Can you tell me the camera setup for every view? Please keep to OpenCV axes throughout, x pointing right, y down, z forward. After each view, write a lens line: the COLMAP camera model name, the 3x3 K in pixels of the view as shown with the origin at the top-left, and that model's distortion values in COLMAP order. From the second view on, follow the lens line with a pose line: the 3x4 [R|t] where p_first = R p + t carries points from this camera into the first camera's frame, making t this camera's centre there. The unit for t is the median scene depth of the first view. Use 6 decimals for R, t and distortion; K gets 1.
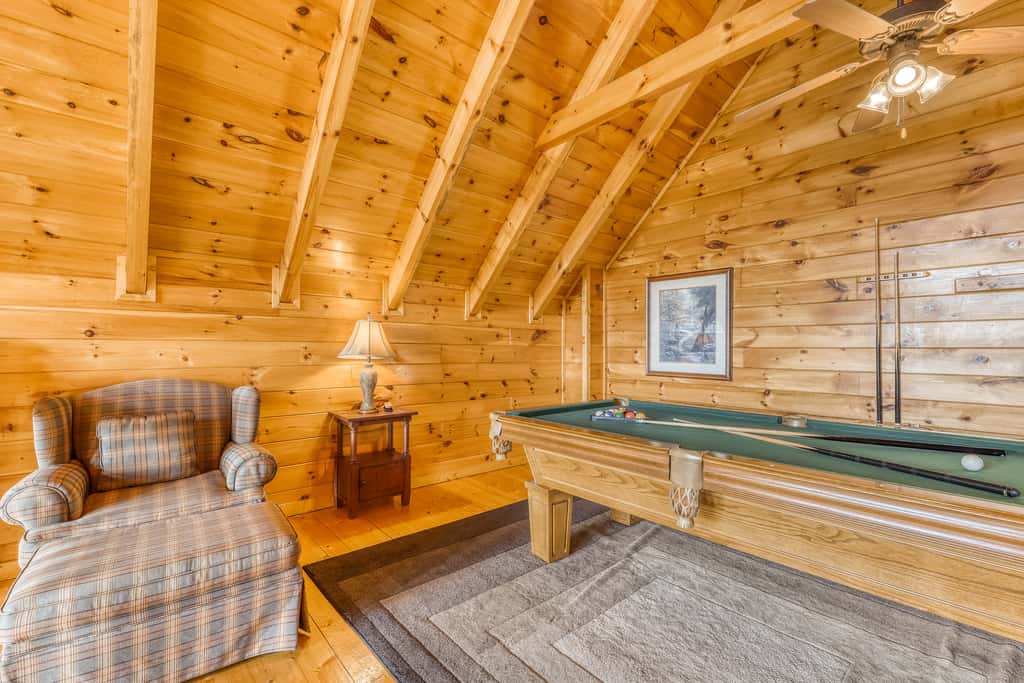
lens RADIAL K [[444.6, 0, 514.5], [0, 444.6, 344.7], [0, 0, 1]] dist [0.006666, -0.003024]
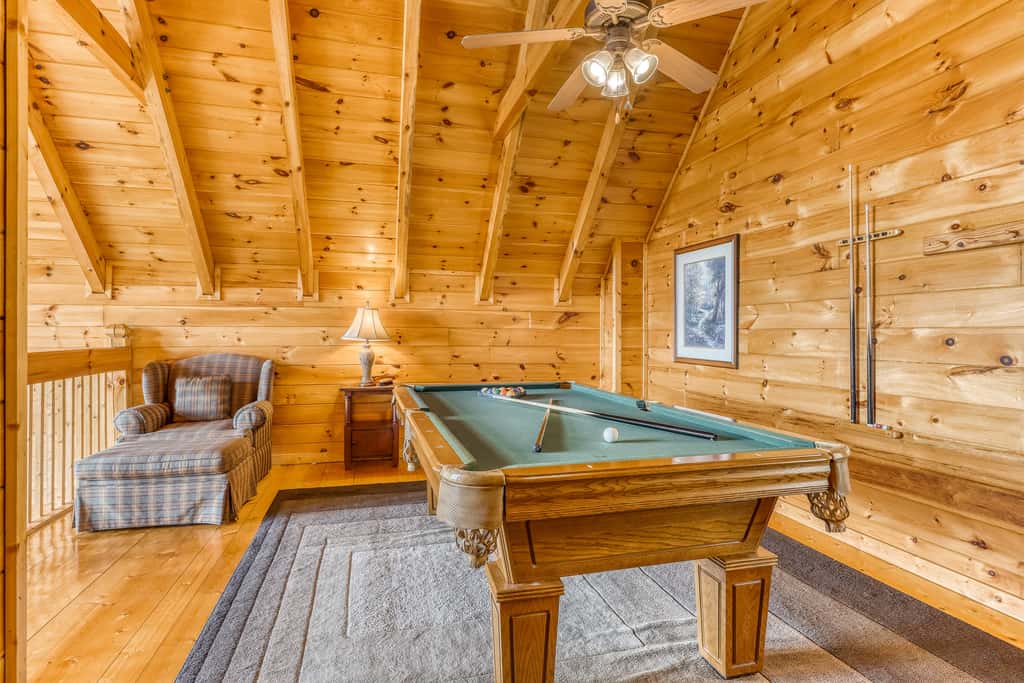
lens RADIAL K [[537.8, 0, 511.7], [0, 537.8, 336.4], [0, 0, 1]] dist [0.006816, 0.002474]
pose [[0.897729, -0.000190, -0.440547, 0.676306], [0.006087, 0.999910, 0.011973, 0.005696], [0.440505, -0.013431, 0.897650, -0.125297]]
